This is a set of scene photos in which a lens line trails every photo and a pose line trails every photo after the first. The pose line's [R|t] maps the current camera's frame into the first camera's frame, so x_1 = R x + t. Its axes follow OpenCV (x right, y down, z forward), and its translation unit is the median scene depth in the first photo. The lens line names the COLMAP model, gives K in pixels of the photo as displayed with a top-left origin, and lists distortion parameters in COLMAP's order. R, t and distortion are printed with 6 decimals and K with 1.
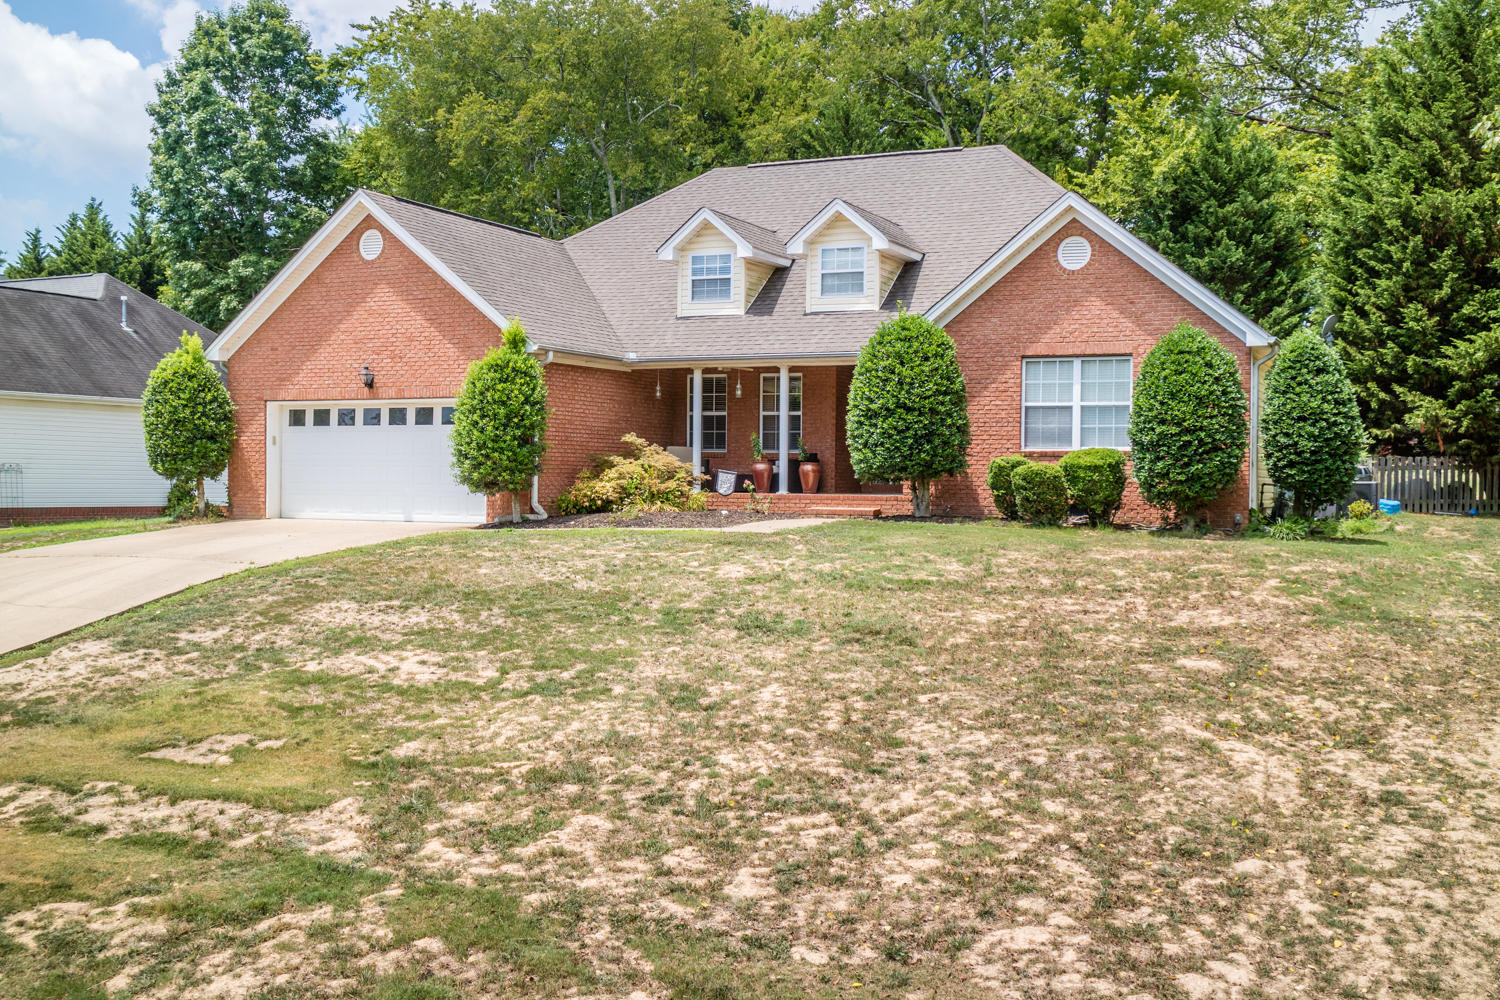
lens RADIAL K [[1607.4, 0, 746.7], [0, 1607.4, 485.5], [0, 0, 1]] dist [-0.110901, 0.156786]
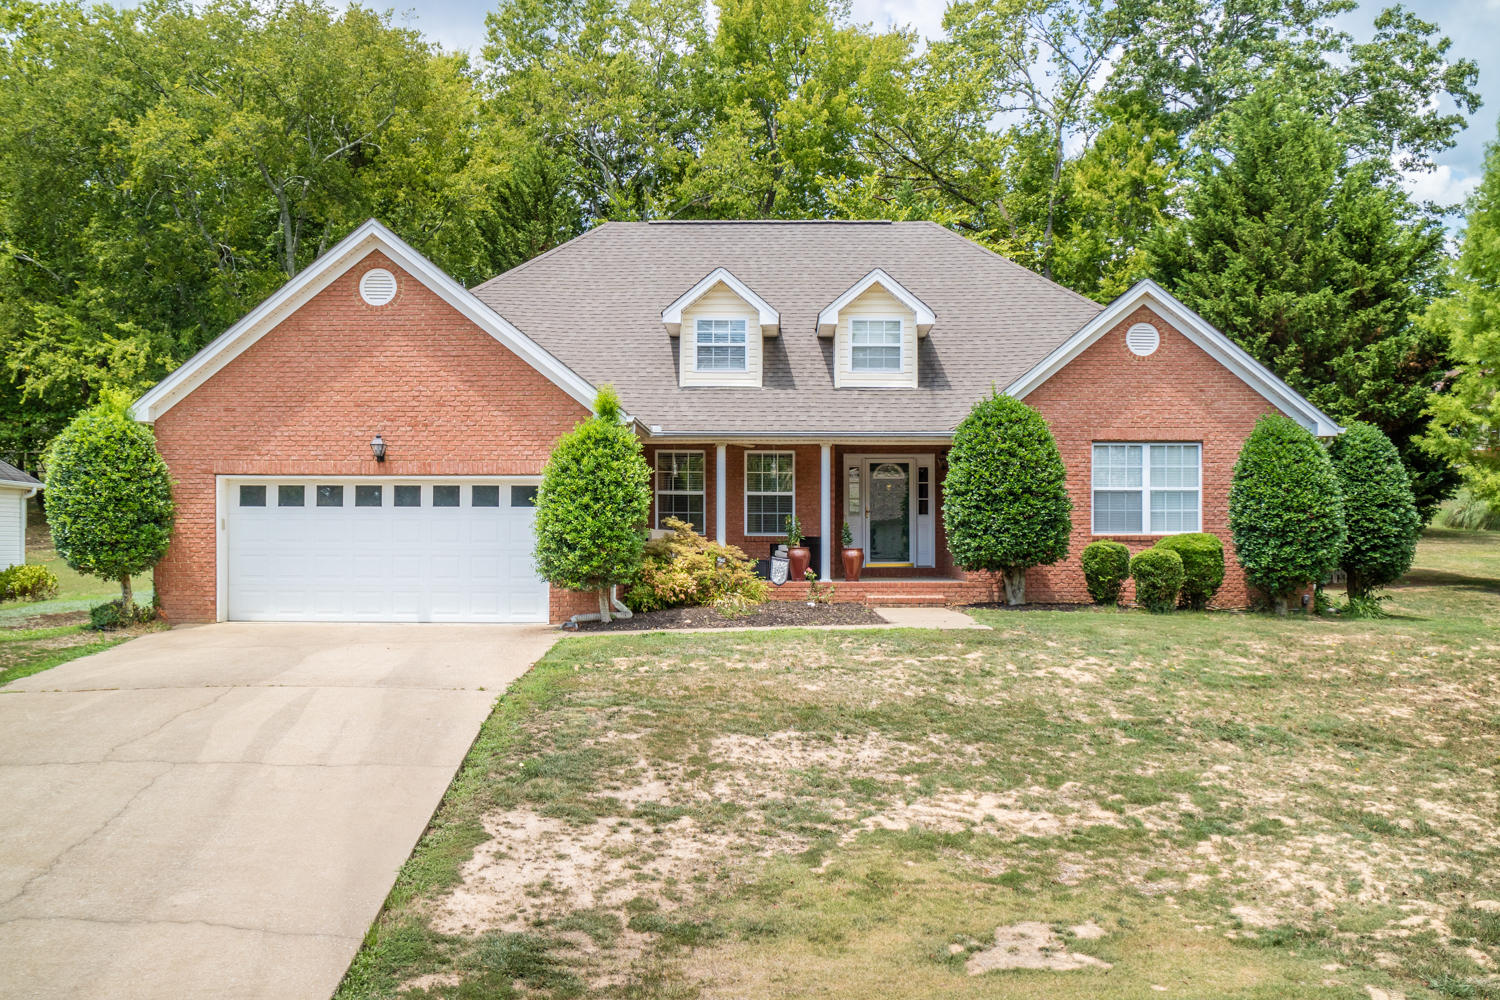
lens RADIAL K [[1607.4, 0, 746.7], [0, 1607.4, 485.5], [0, 0, 1]] dist [-0.110901, 0.156786]
pose [[0.907301, 0.007405, 0.420416, -0.421219], [0.008645, 0.999305, -0.036259, -0.017621], [-0.420392, 0.036532, 0.906607, 0.181504]]
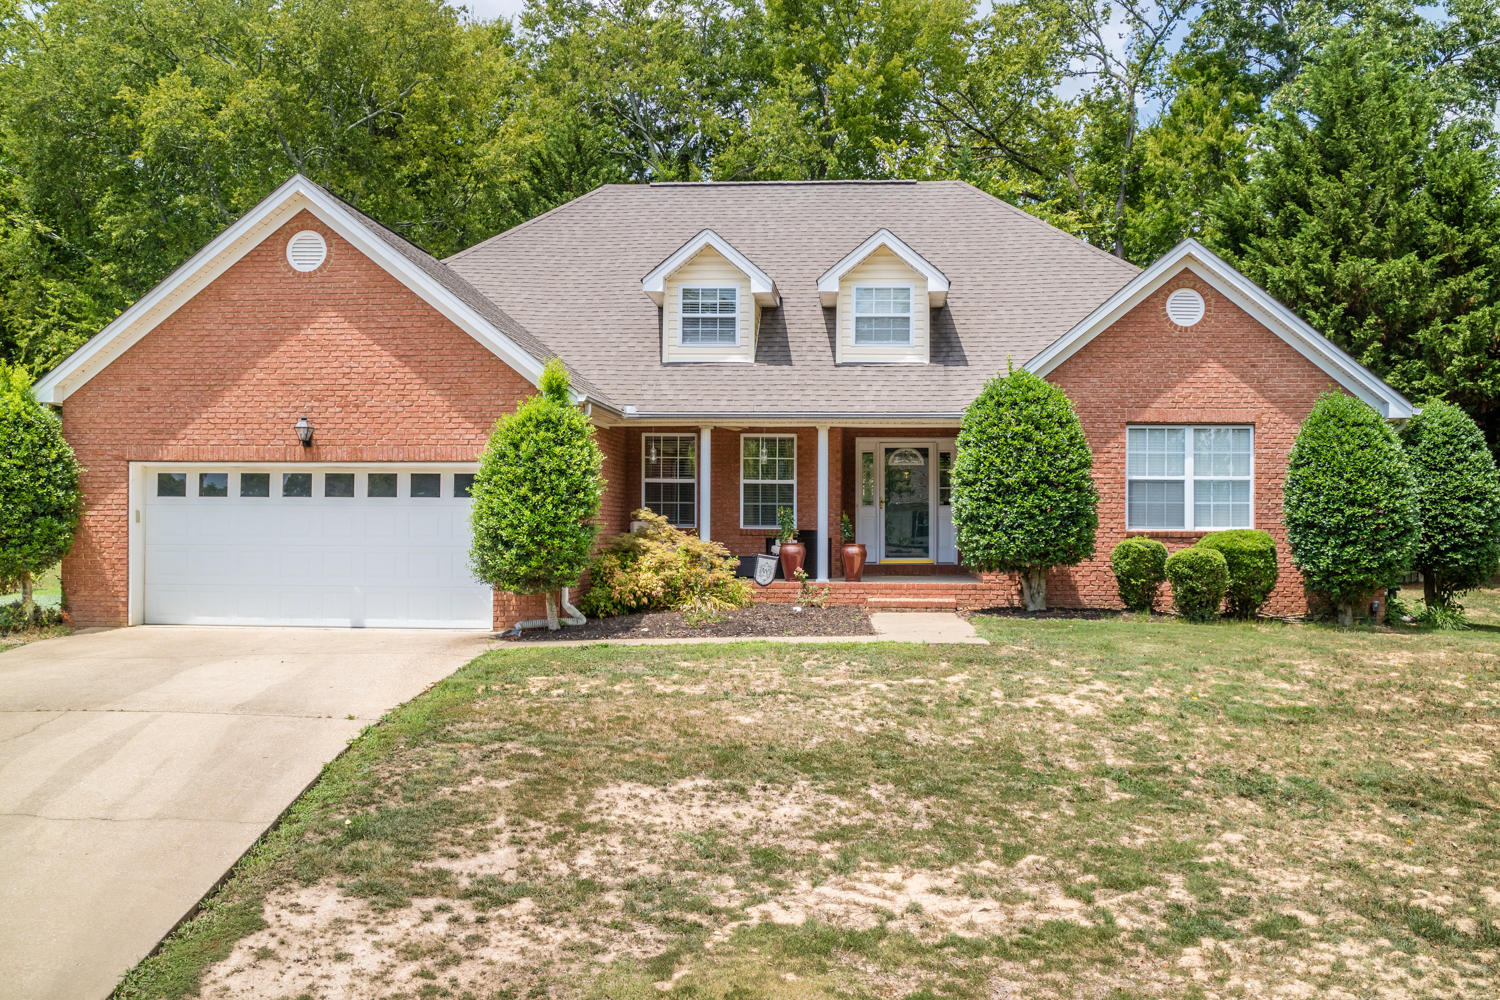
lens RADIAL K [[1587.2, 0, 745.4], [0, 1587.2, 474.9], [0, 0, 1]] dist [-0.098840, 0.115739]
pose [[0.932783, 0.007291, 0.360365, -0.316641], [0.004645, 0.999469, -0.032244, -0.024393], [-0.360409, 0.031750, 0.932254, 0.262135]]
